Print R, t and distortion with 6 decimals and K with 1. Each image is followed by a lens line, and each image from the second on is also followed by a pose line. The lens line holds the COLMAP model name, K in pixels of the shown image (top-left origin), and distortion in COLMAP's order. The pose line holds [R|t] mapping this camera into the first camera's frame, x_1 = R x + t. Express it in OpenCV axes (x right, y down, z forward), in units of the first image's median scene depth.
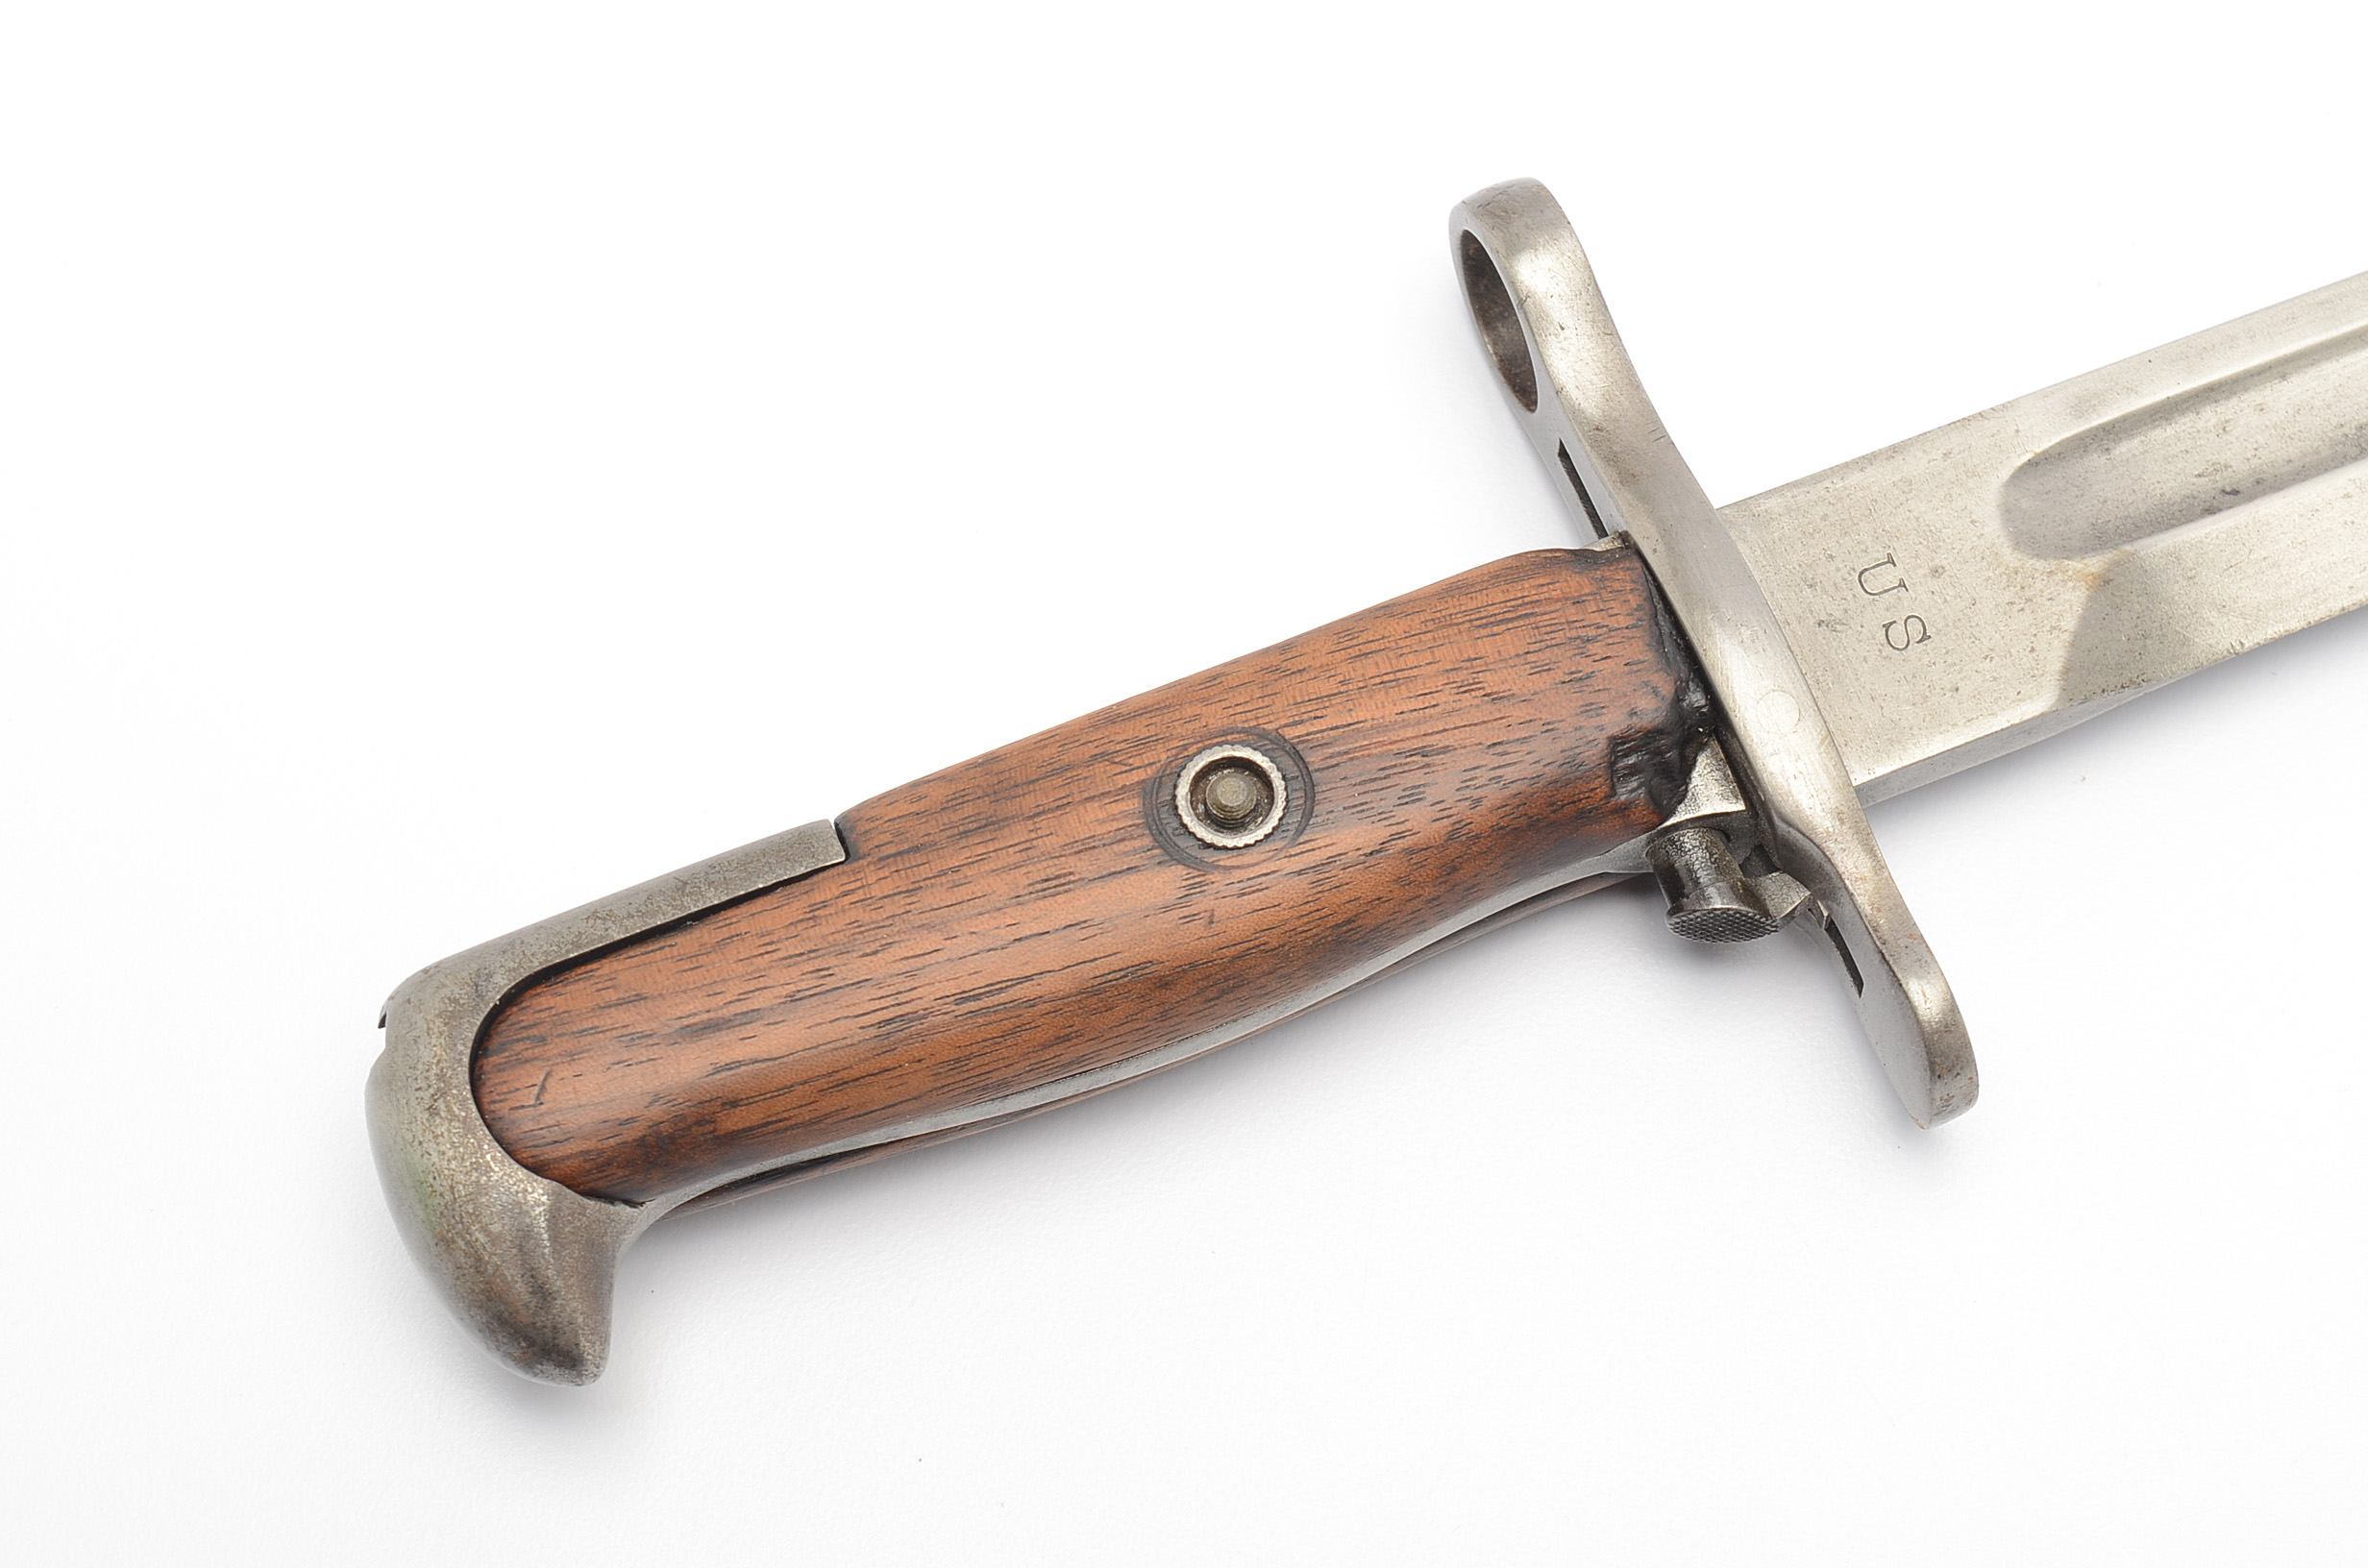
lens RADIAL K [[5626.2, 0, 1184.0], [0, 5626.2, 784.0], [0, 0, 1]] dist [0.085022, 0.368069]
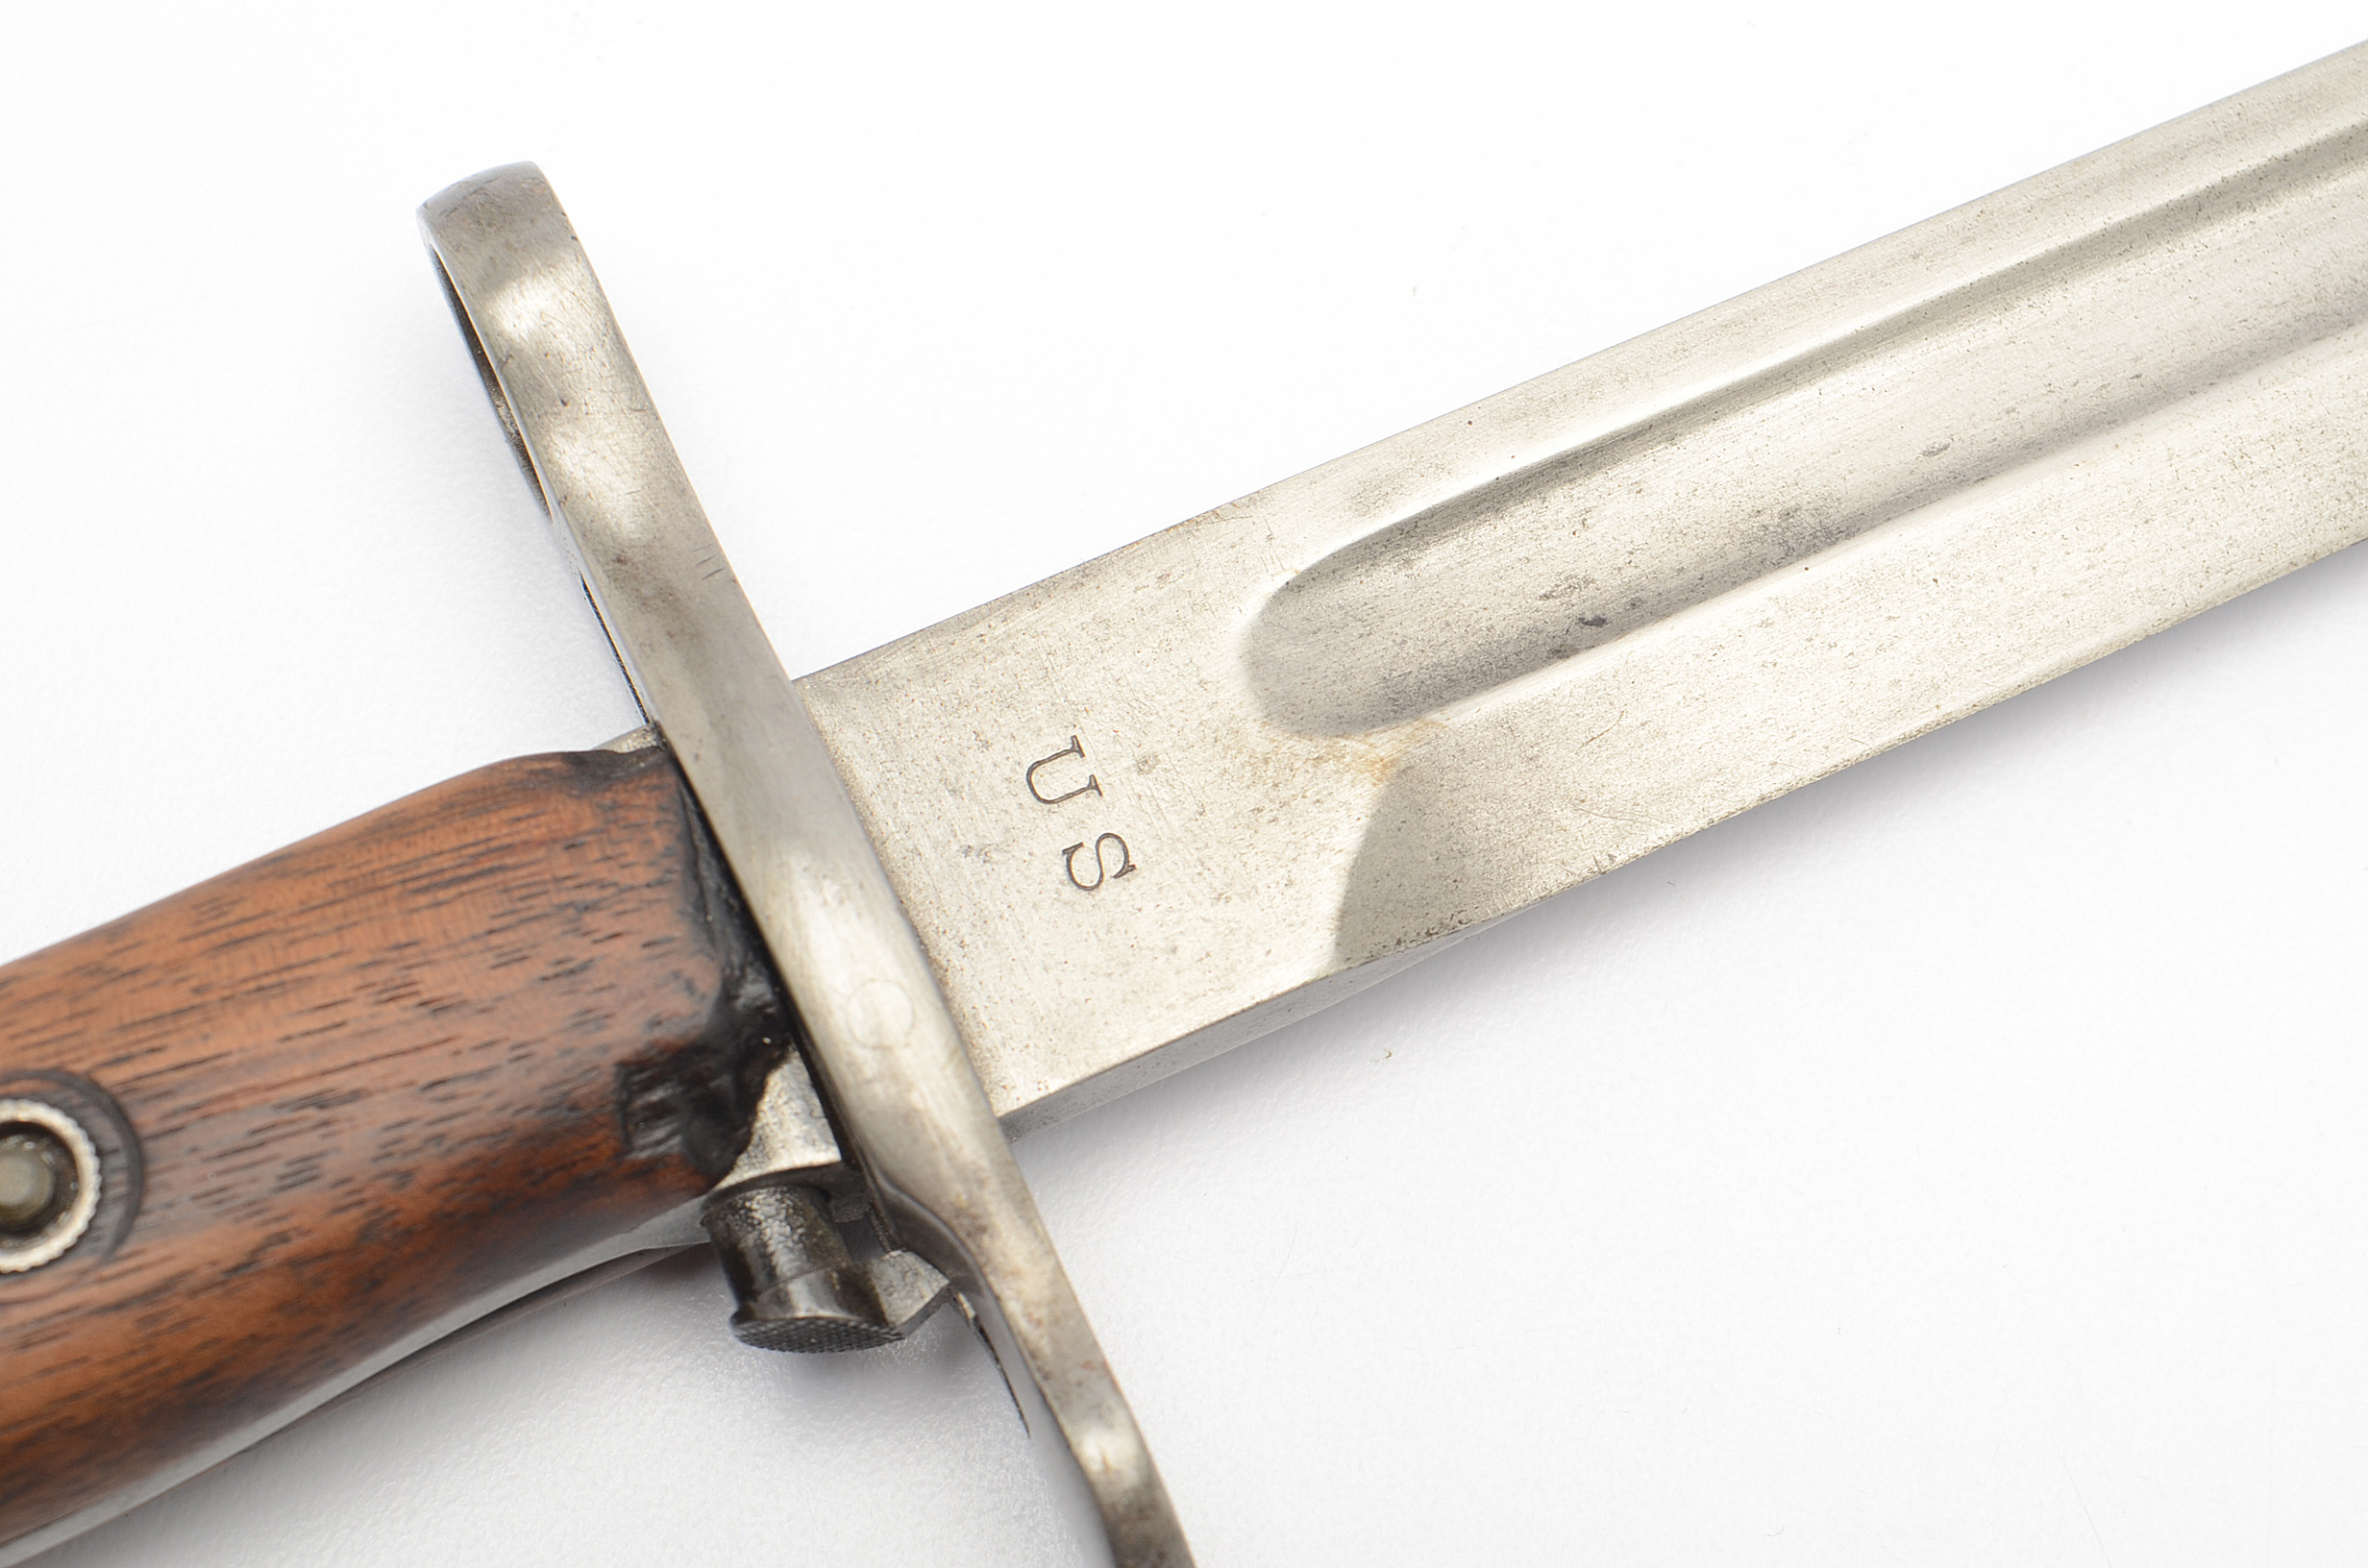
lens RADIAL K [[5626.2, 0, 1184.0], [0, 5626.2, 784.0], [0, 0, 1]] dist [0.085022, 0.368069]
pose [[0.998602, -0.032504, 0.041676, 0.113293], [0.030242, 0.998093, 0.053803, -0.072010], [-0.043346, -0.052468, 0.997681, 0.355750]]
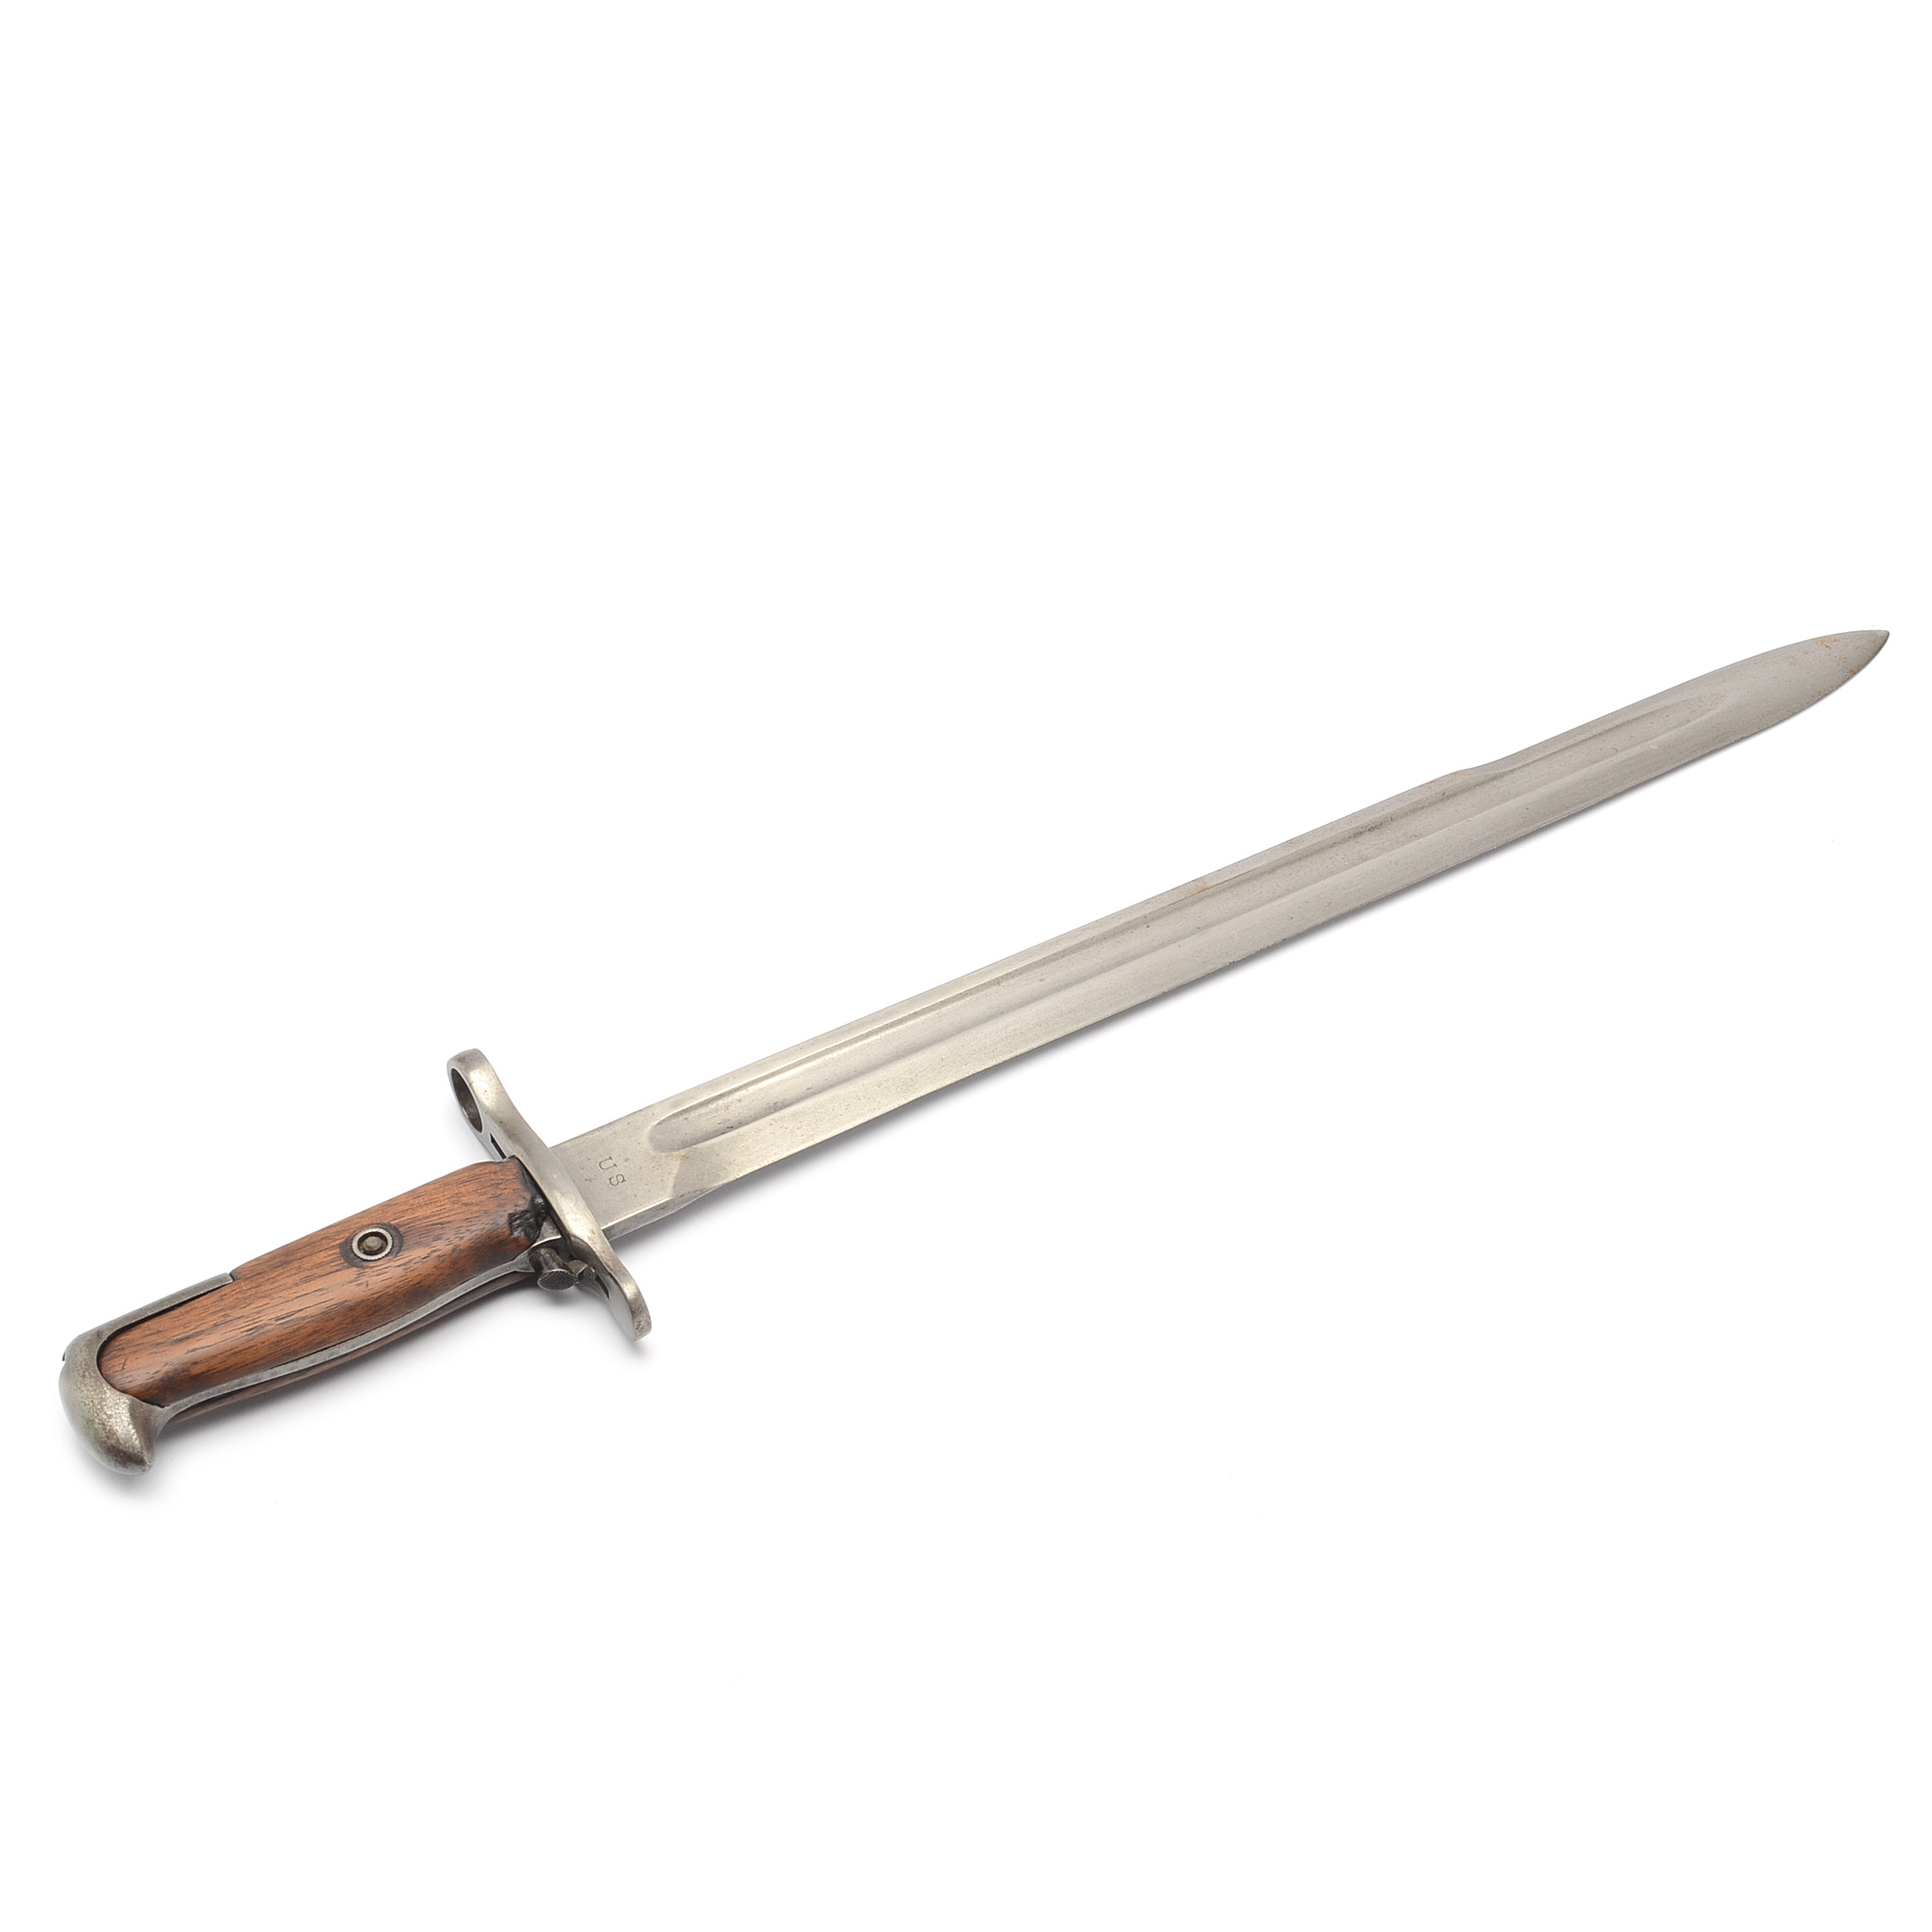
lens RADIAL K [[3224.6, 0, 966.0], [0, 3224.6, 966.0], [0, 0, 1]] dist [0.002701, 0.082360]
pose [[0.985503, -0.088431, 0.144787, 0.077852], [0.129635, 0.943035, -0.306399, 0.393974], [-0.109444, 0.320727, 0.940828, -0.572072]]
